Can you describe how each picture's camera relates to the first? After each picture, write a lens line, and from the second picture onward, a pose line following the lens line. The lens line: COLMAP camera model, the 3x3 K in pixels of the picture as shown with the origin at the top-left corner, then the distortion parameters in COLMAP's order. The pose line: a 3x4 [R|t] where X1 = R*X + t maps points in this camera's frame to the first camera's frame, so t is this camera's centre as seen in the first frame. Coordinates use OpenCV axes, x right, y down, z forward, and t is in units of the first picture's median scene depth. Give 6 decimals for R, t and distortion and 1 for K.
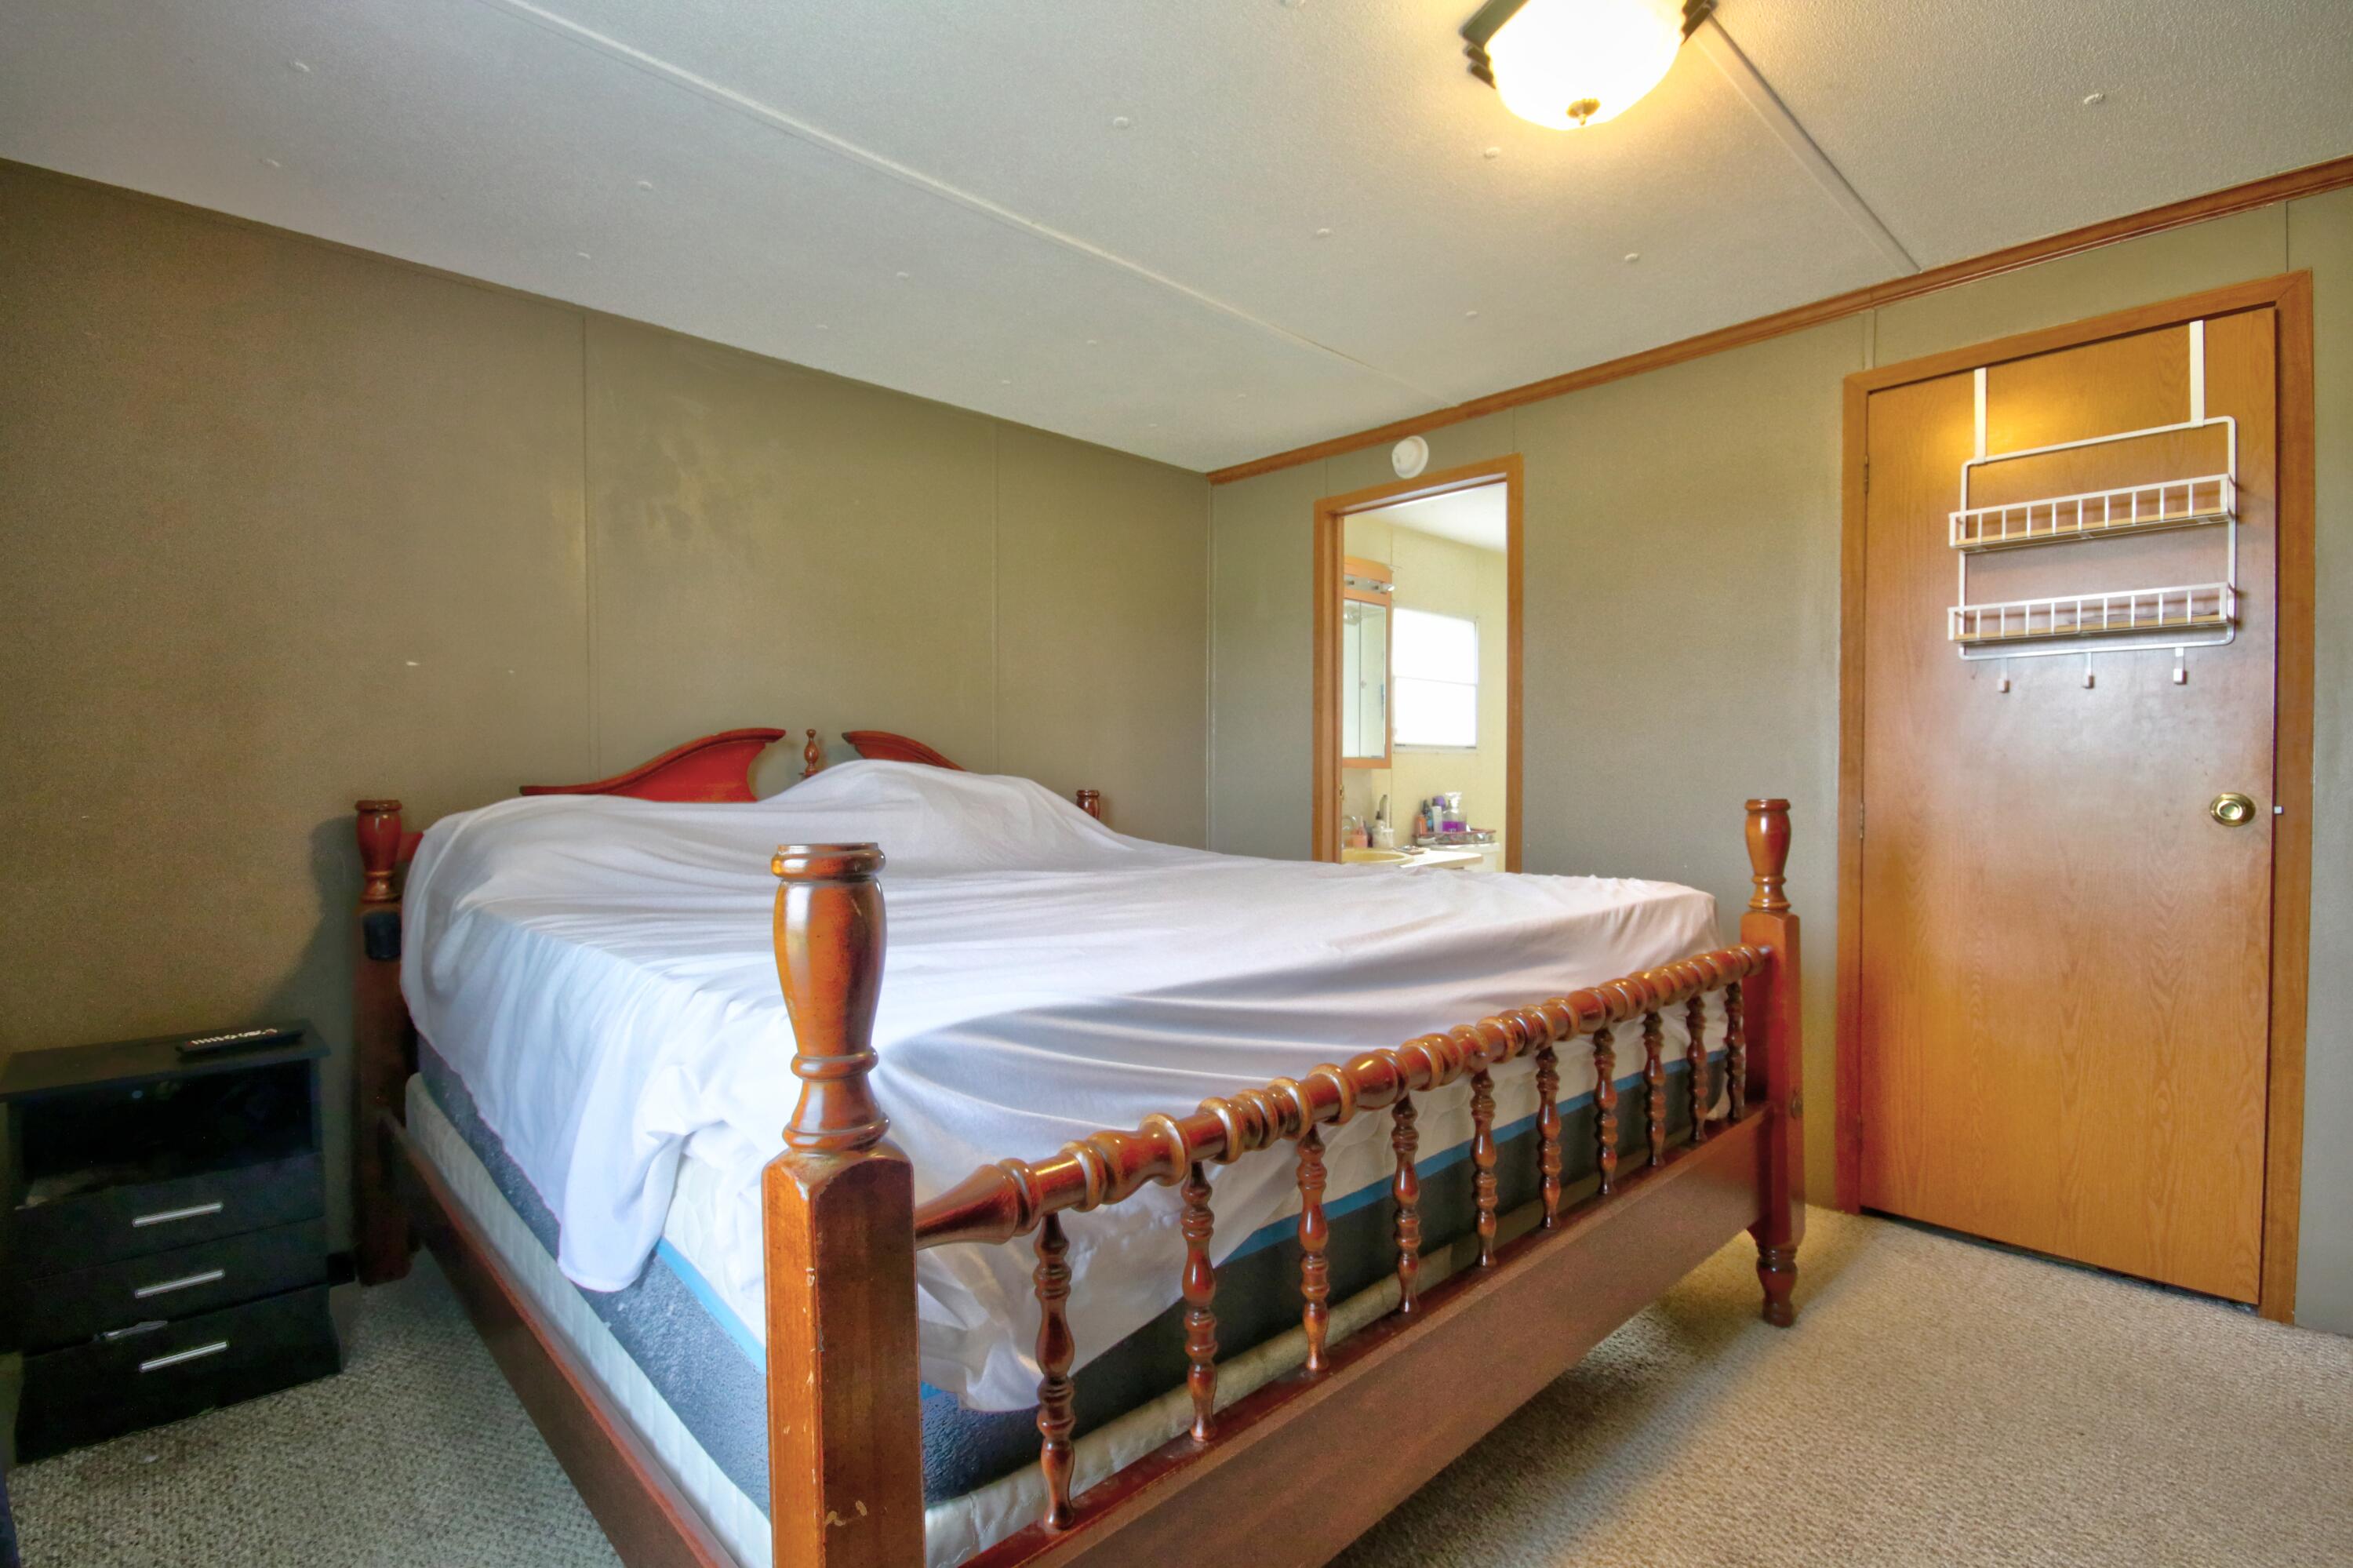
lens RADIAL K [[1083.2, 0, 1176.5], [0, 1083.2, 784.0], [0, 0, 1]] dist [0.015384, -0.014937]
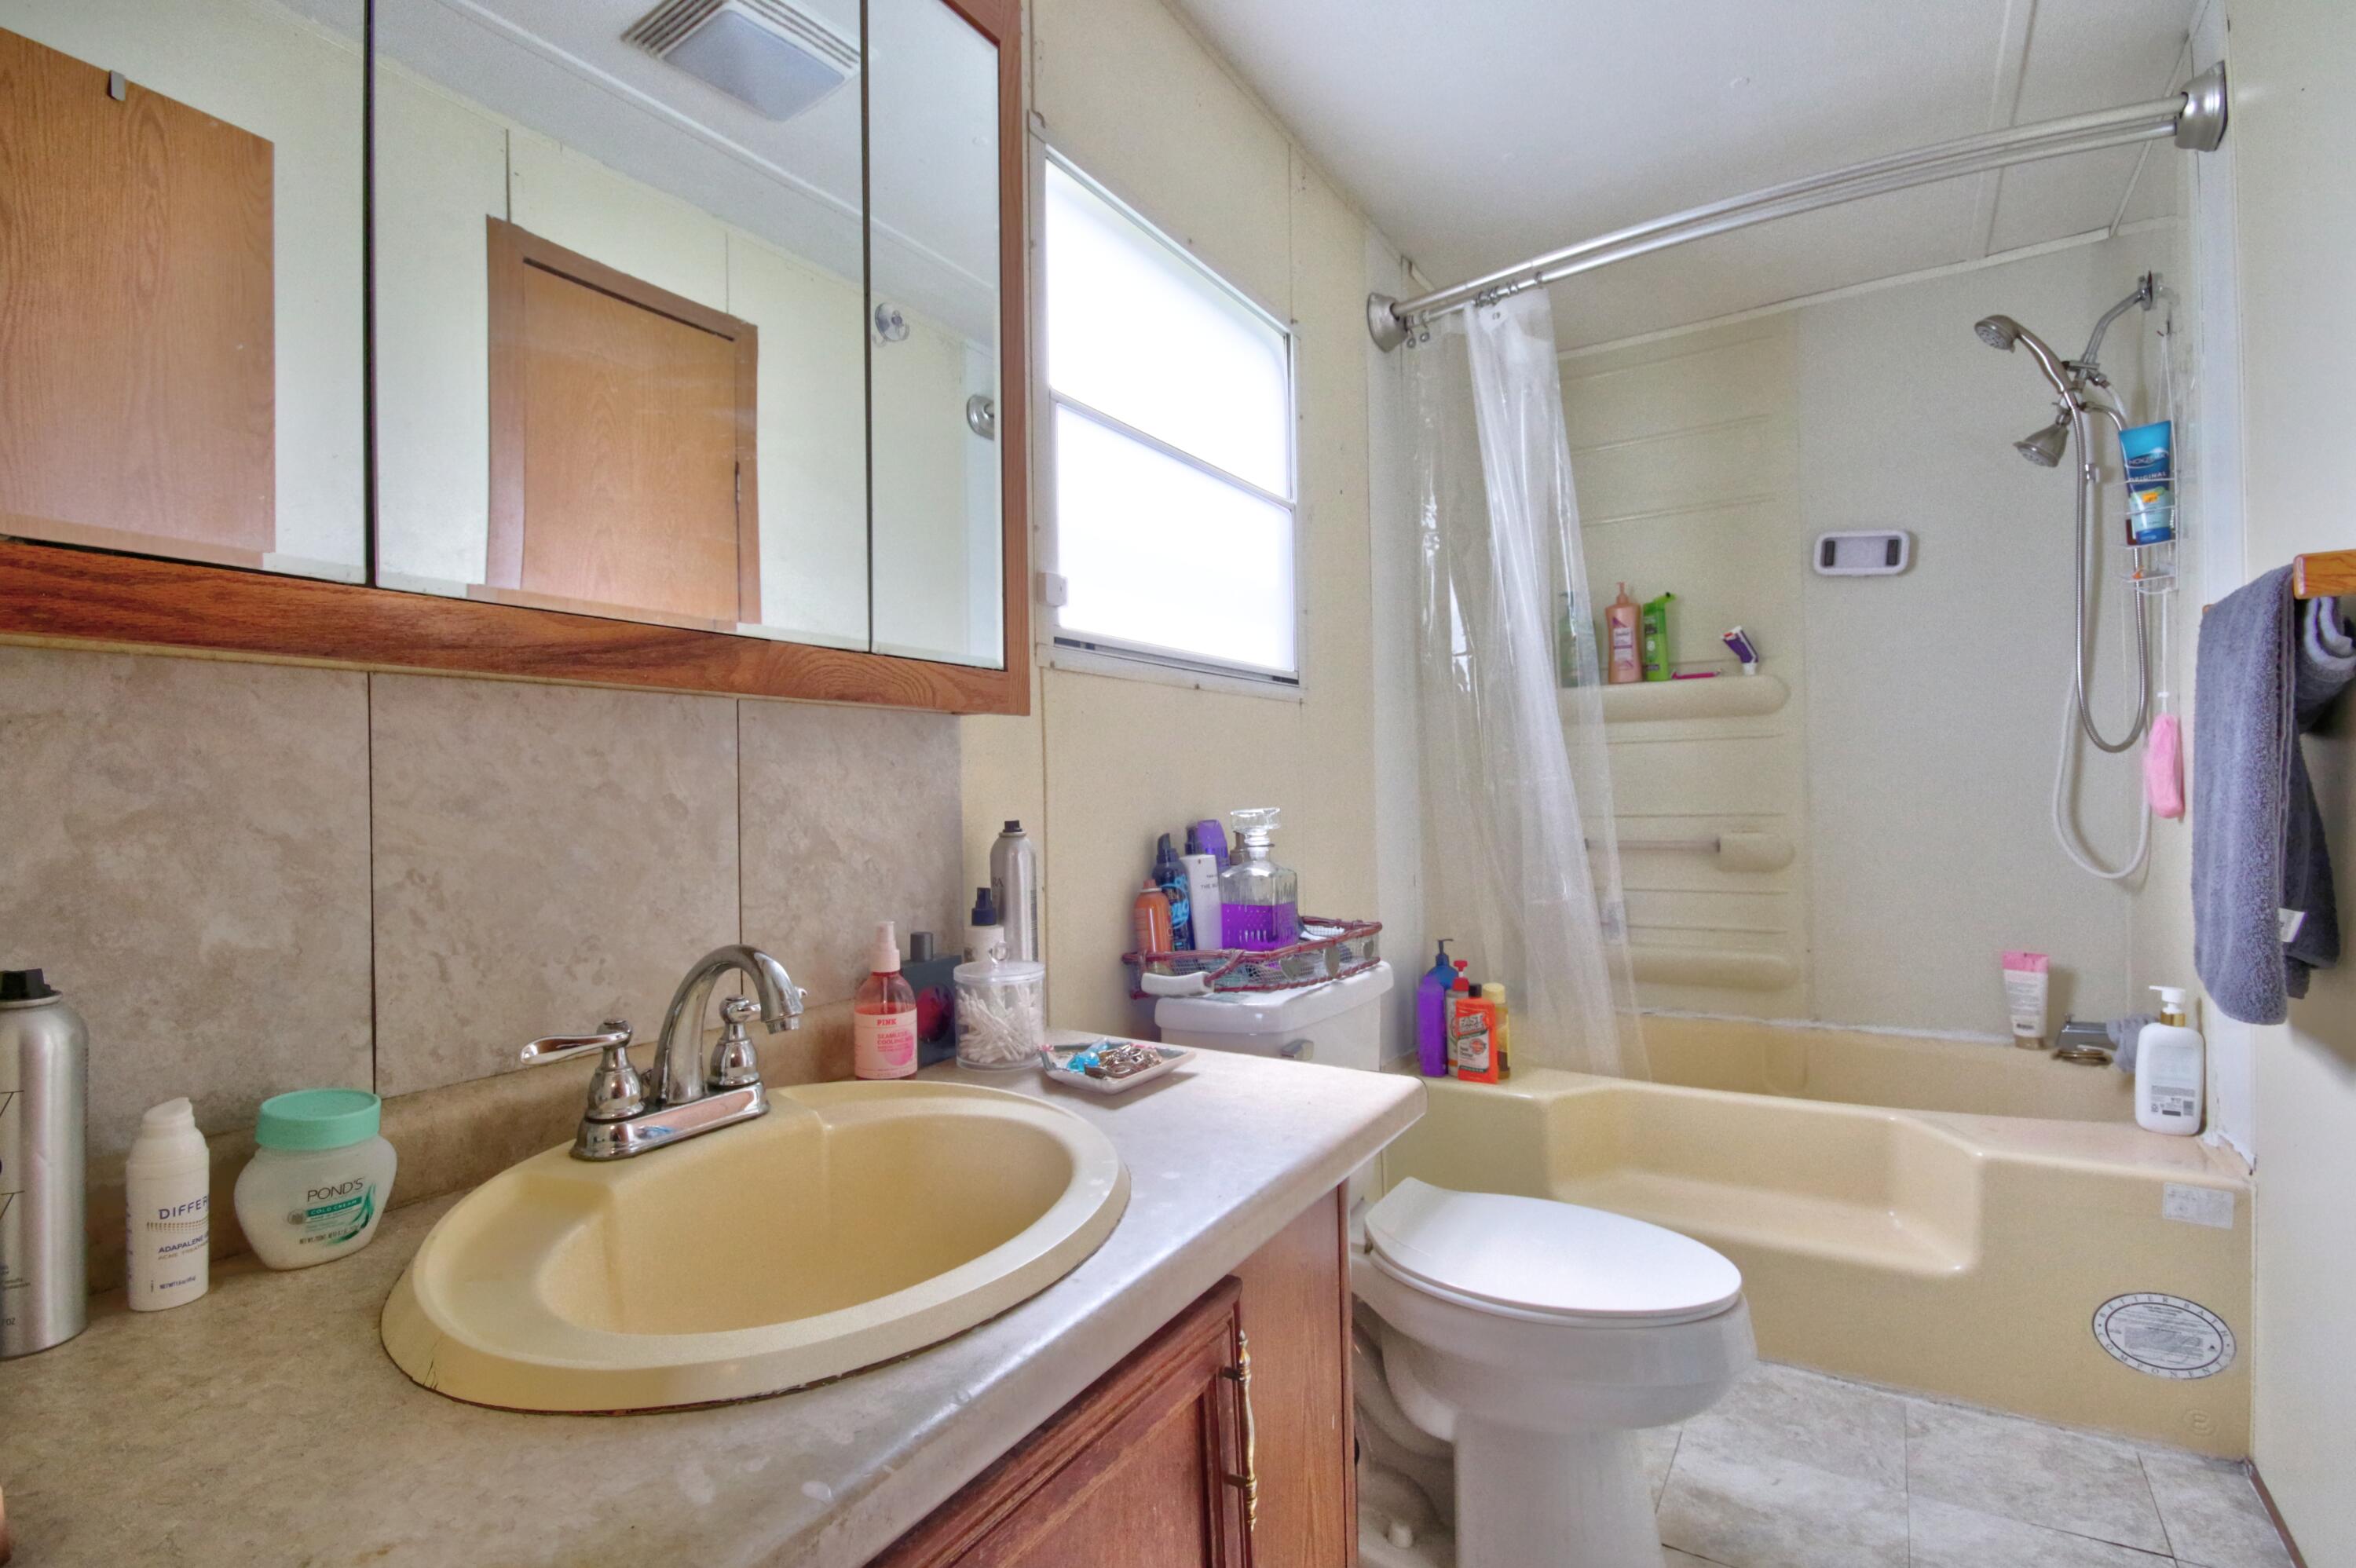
lens RADIAL K [[1084.4, 0, 1178.0], [0, 1084.4, 784.0], [0, 0, 1]] dist [0.015384, -0.014937]
pose [[0.969077, -0.016721, 0.246190, 0.165037], [0.021177, 0.999656, -0.015464, 0.005637], [-0.245846, 0.020200, 0.969098, 0.731533]]
